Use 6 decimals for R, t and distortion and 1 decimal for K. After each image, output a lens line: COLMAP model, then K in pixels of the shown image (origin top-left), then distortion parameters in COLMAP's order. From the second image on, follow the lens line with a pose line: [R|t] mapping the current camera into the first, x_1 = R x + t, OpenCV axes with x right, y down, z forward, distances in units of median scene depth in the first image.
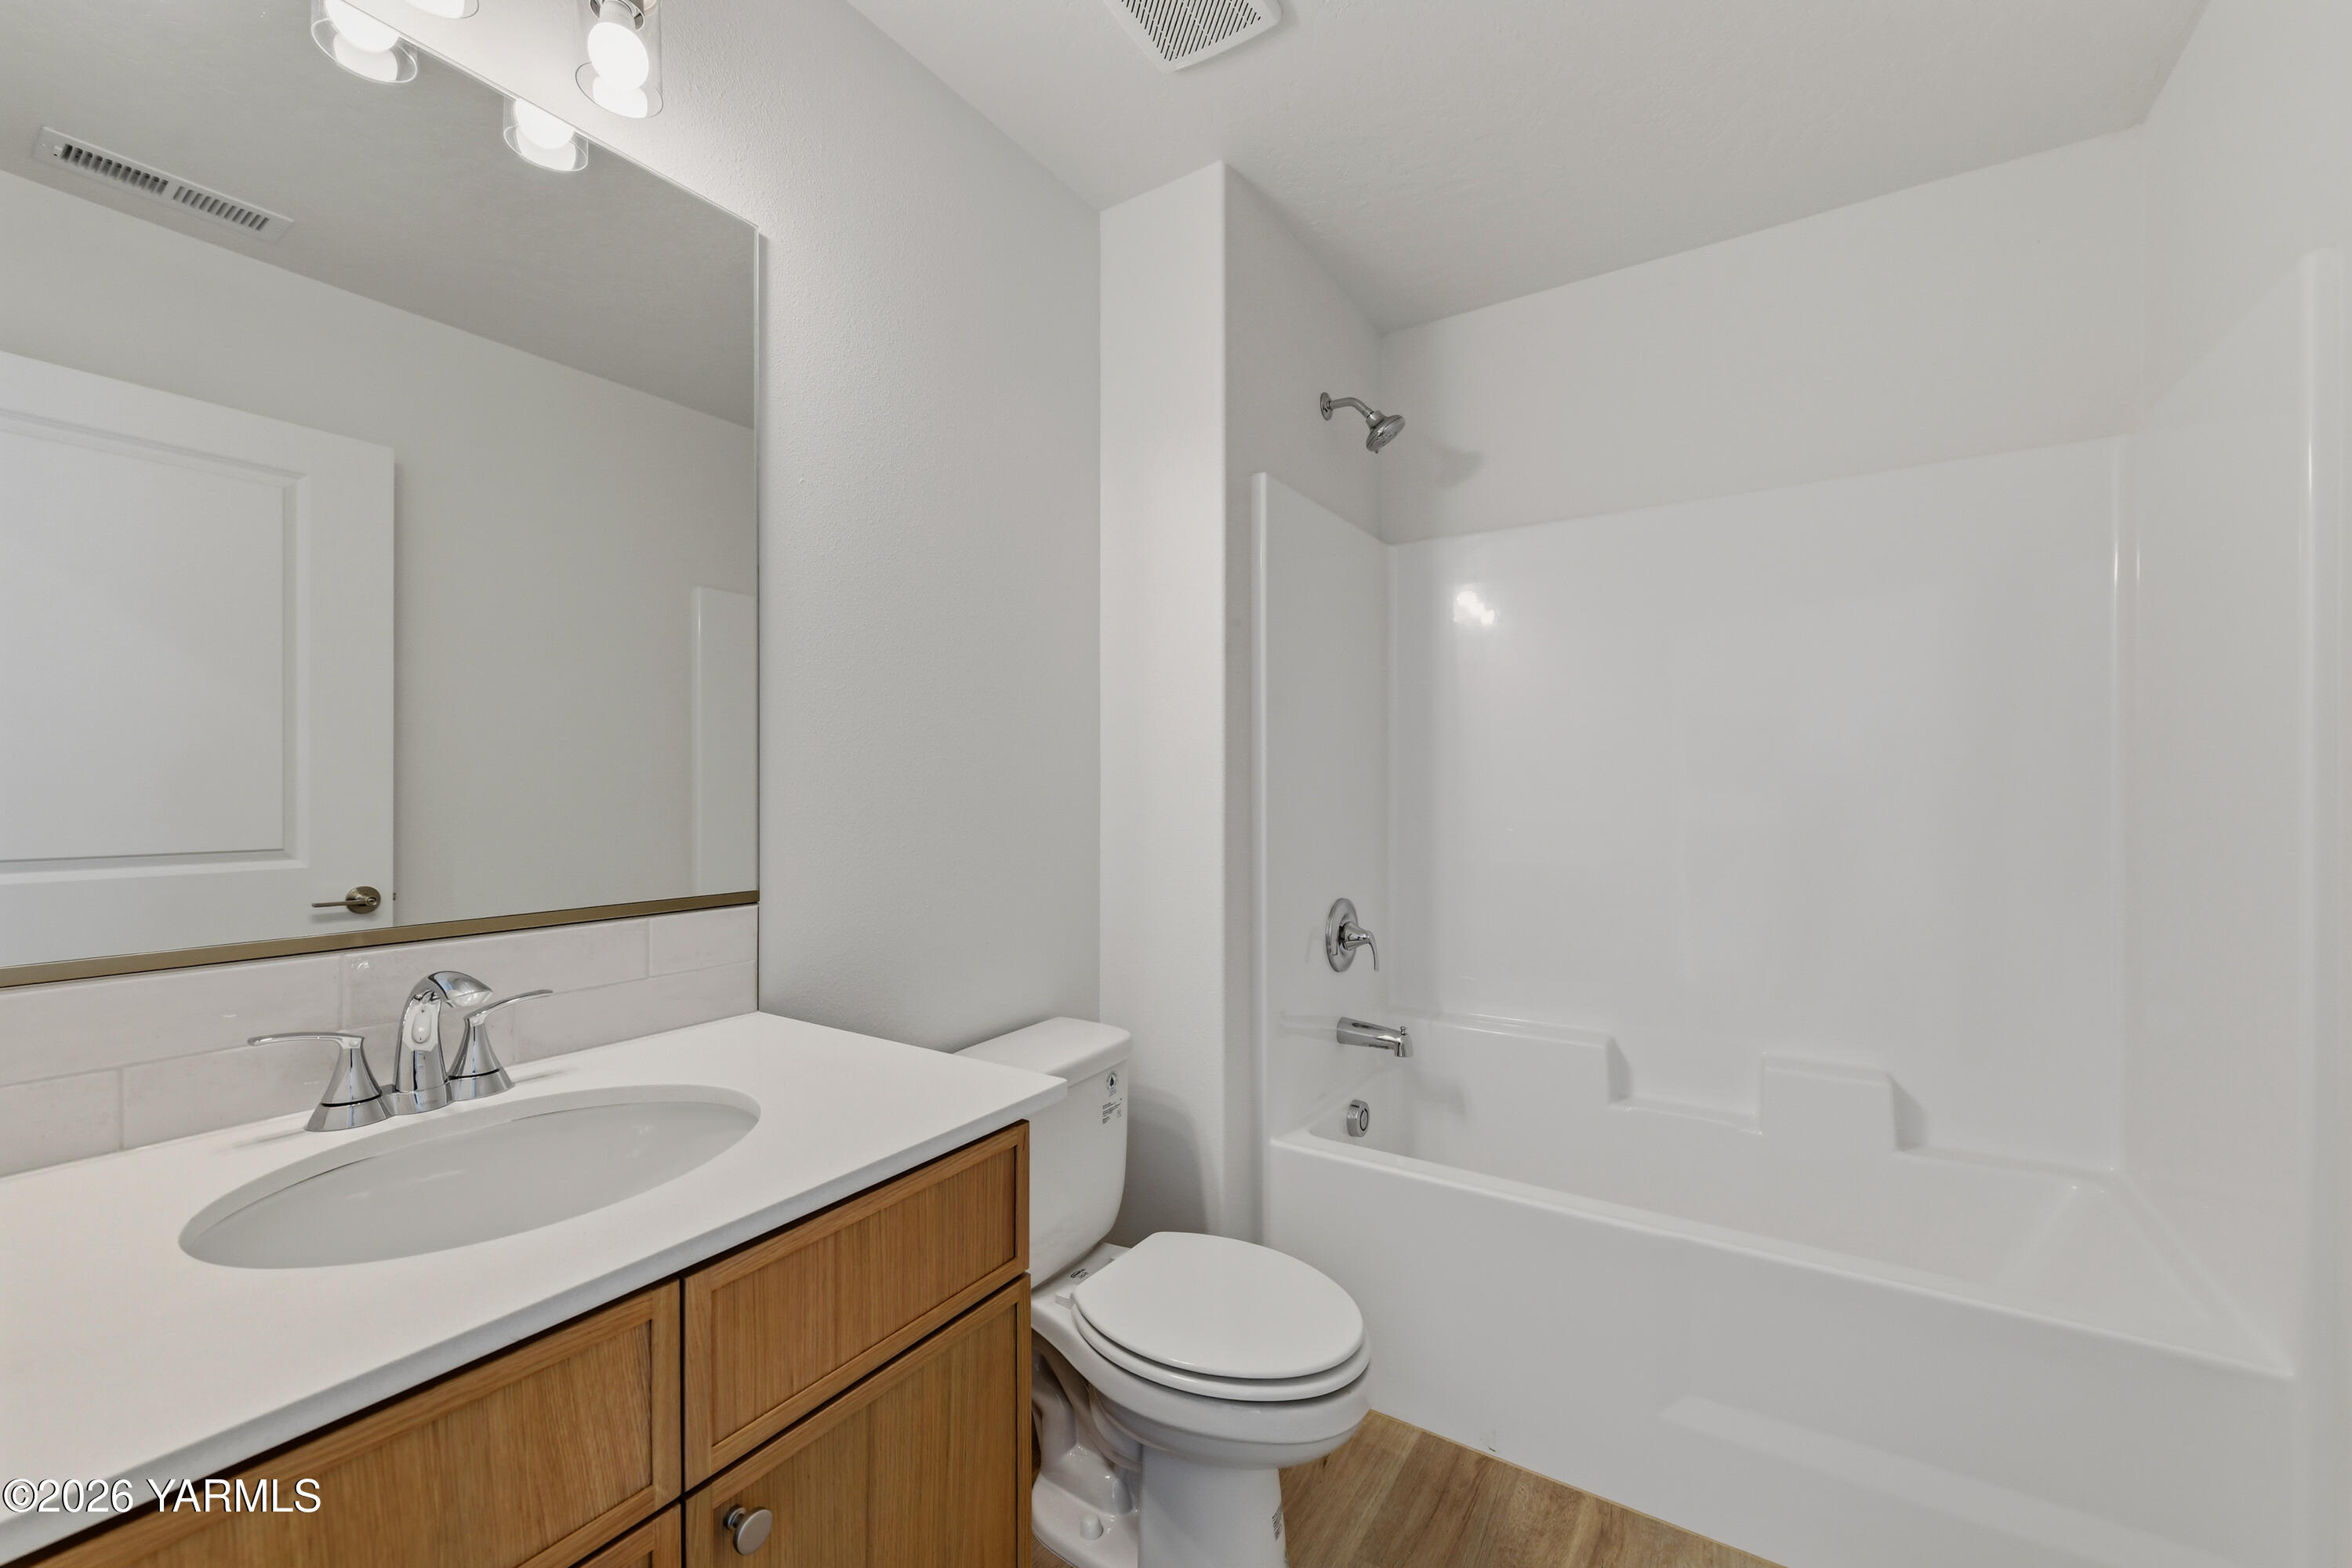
lens RADIAL K [[924.0, 0, 1151.8], [0, 924.0, 794.5], [0, 0, 1]] dist [0.005520, -0.001567]
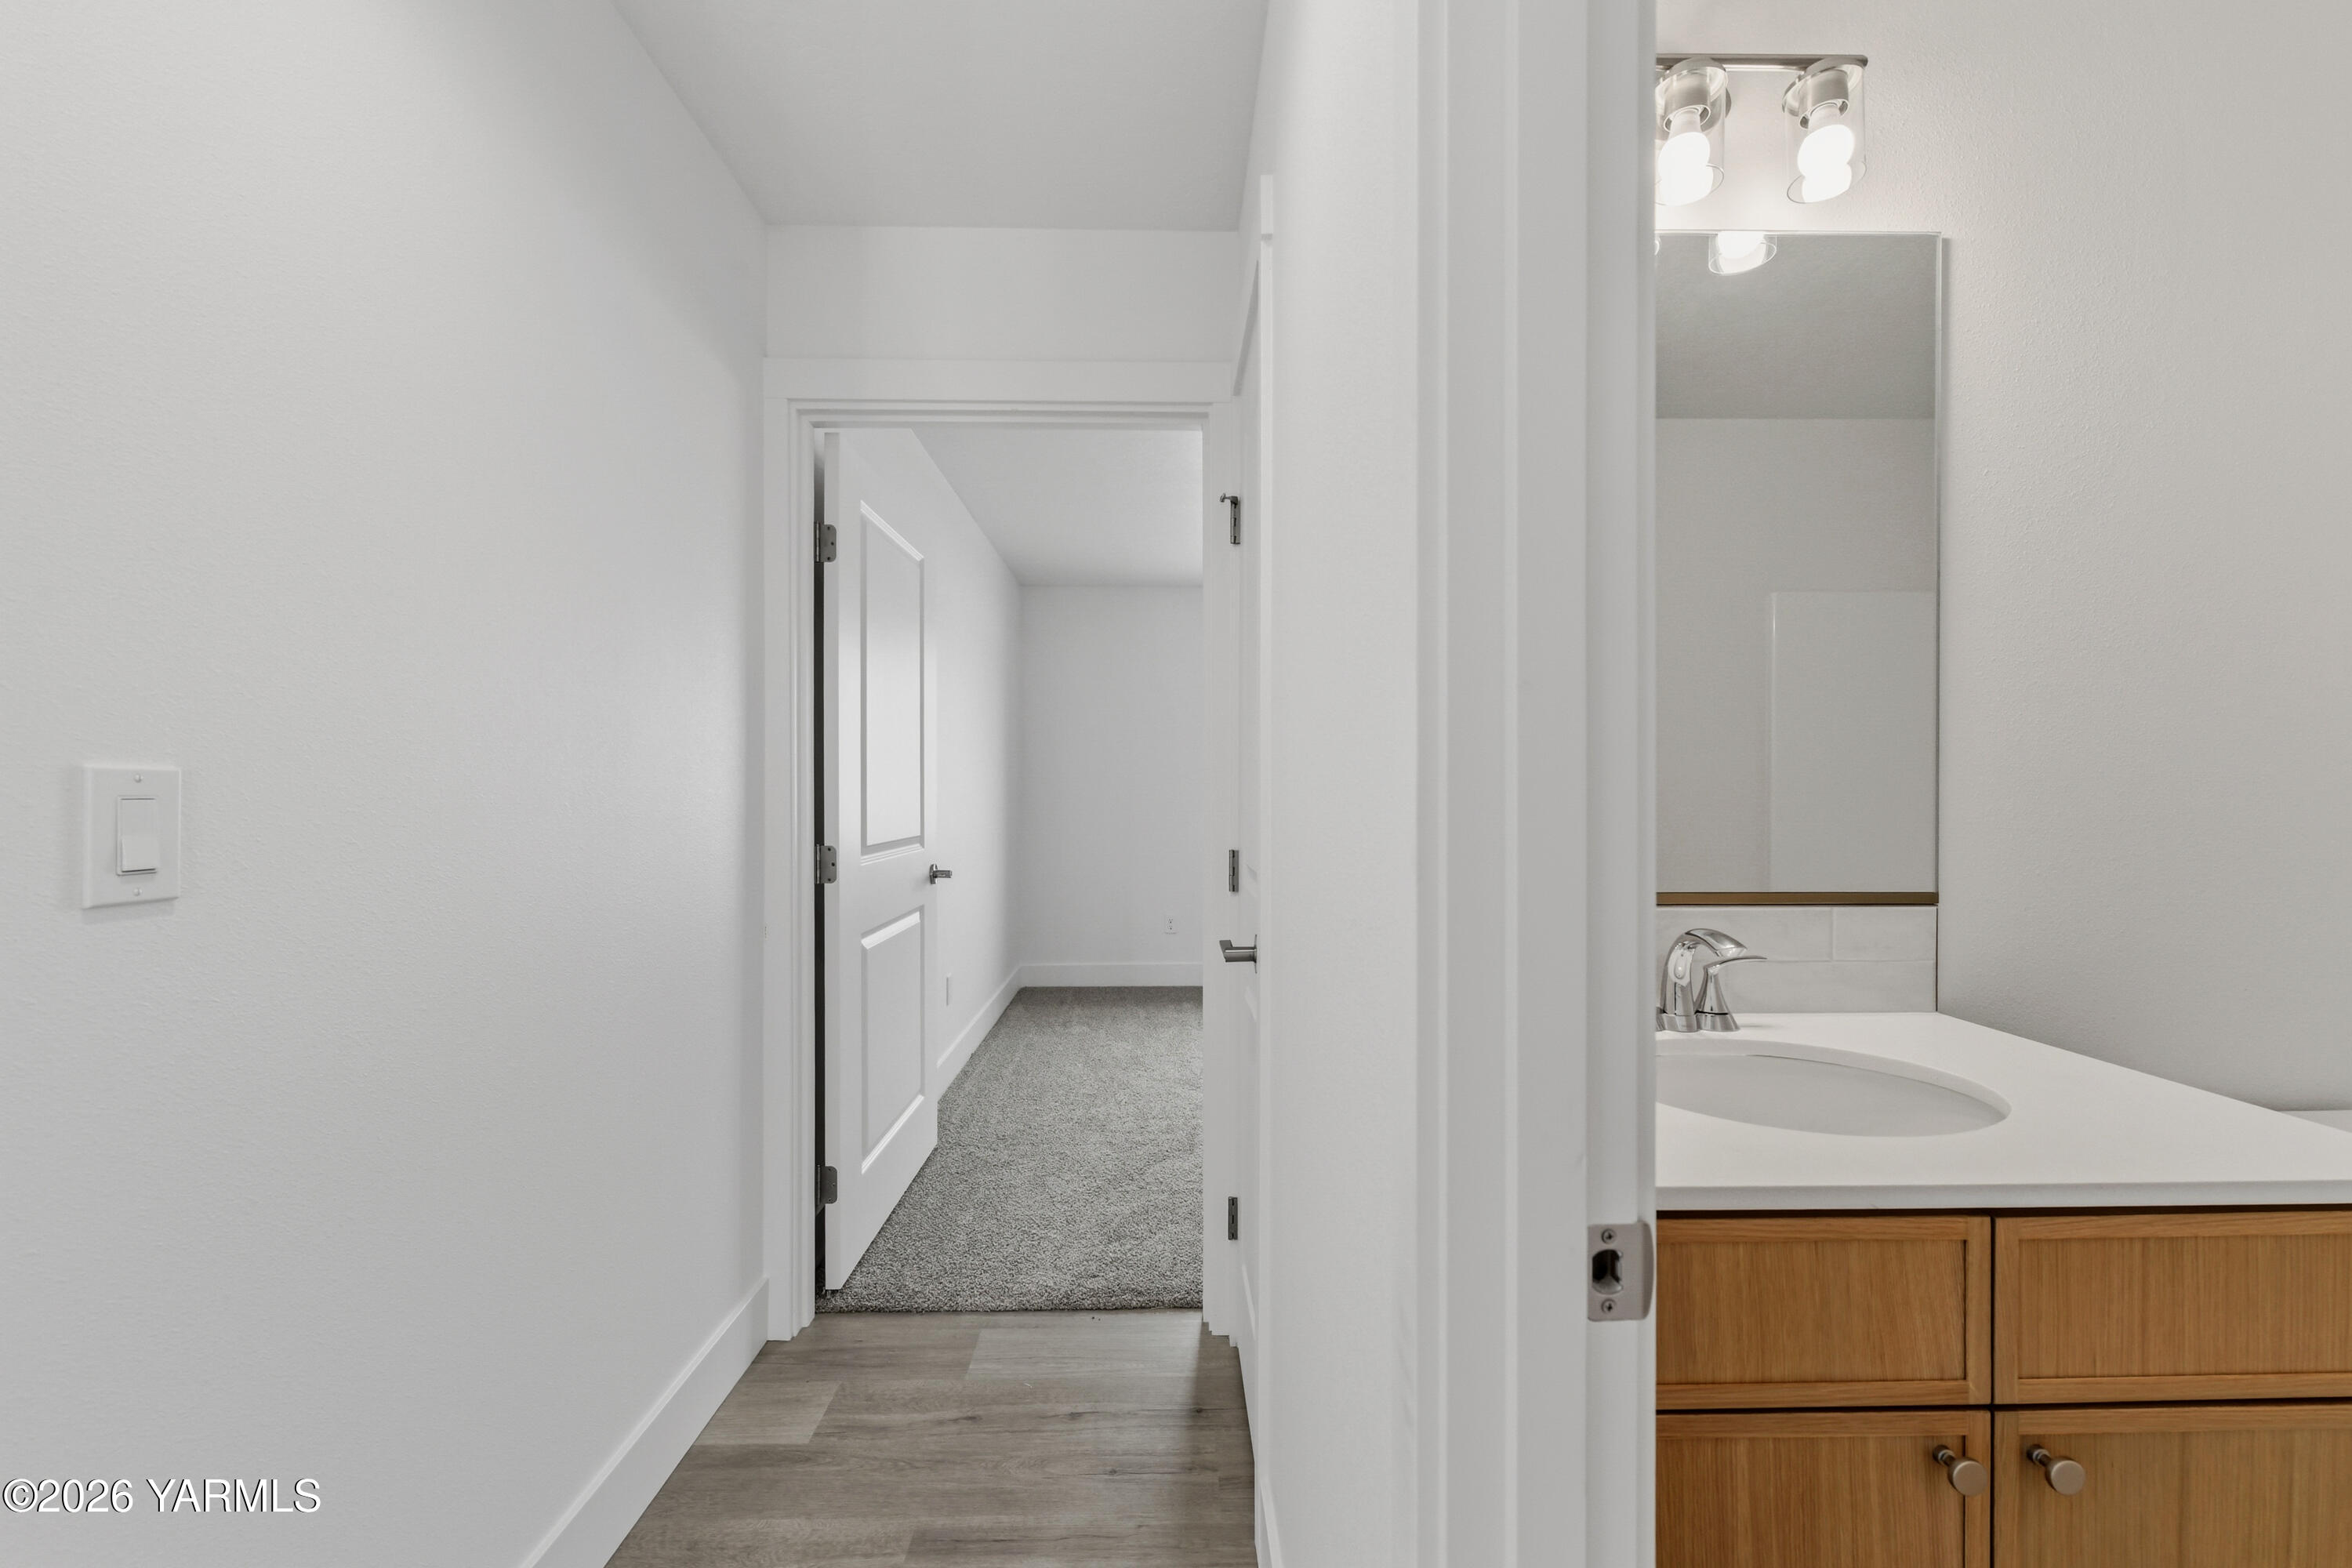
lens RADIAL K [[924.0, 0, 1202.3], [0, 924.0, 793.1], [0, 0, 1]] dist [0.005520, -0.001567]
pose [[0.586828, 0.004052, -0.809701, -0.129224], [-0.006462, 0.999979, 0.000321, 0.002300], [0.809686, 0.005043, 0.586842, -0.399931]]
